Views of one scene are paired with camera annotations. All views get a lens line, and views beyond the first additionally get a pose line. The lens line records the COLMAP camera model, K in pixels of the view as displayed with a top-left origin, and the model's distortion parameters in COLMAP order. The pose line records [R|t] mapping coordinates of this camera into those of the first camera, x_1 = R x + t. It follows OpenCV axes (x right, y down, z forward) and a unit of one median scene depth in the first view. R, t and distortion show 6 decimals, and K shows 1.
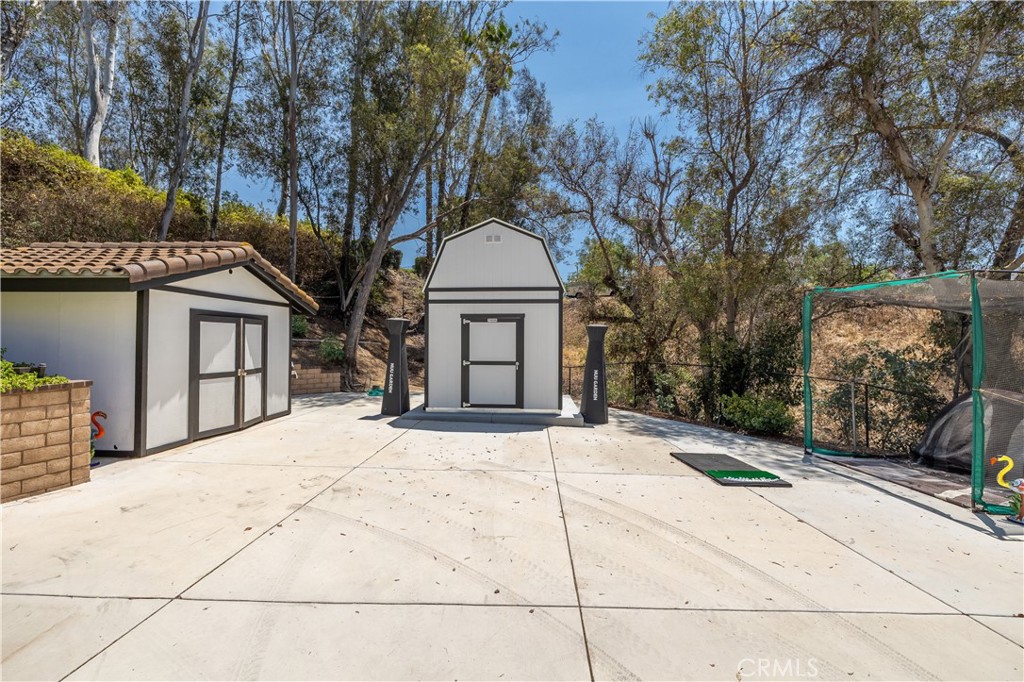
lens RADIAL K [[431.5, 0, 512.0], [0, 431.5, 341.0], [0, 0, 1]] dist [0.002995, 0.000480]
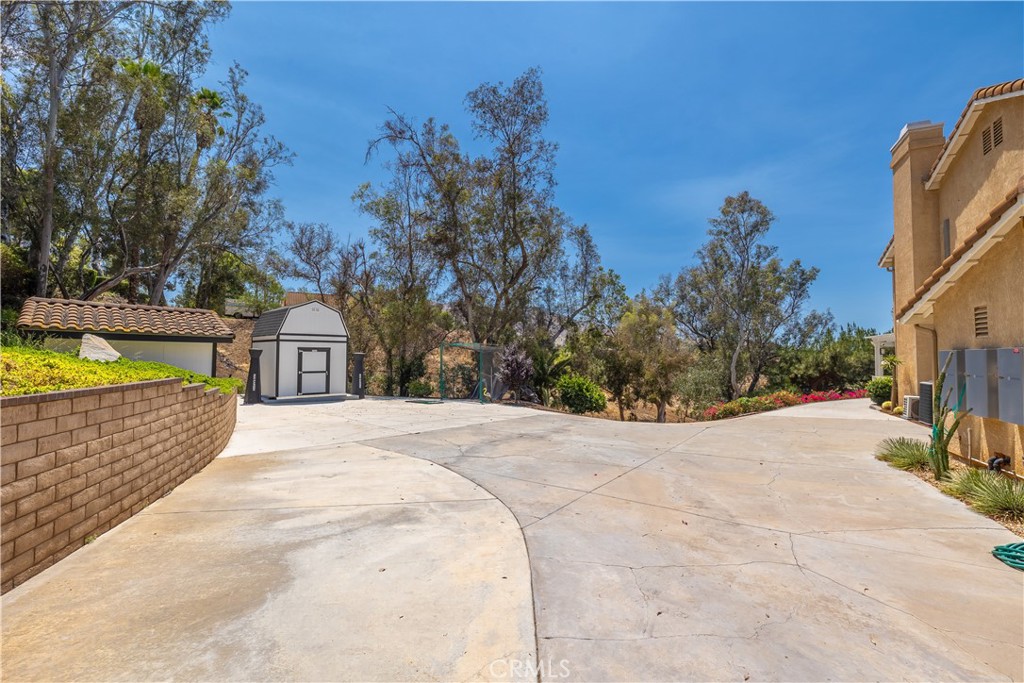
lens RADIAL K [[431.5, 0, 512.0], [0, 431.5, 341.5], [0, 0, 1]] dist [0.002995, 0.000480]
pose [[0.648208, 0.023353, 0.761105, -0.975877], [-0.005275, 0.999643, -0.026180, -0.042837], [-0.761445, 0.012956, 0.648100, -0.997091]]
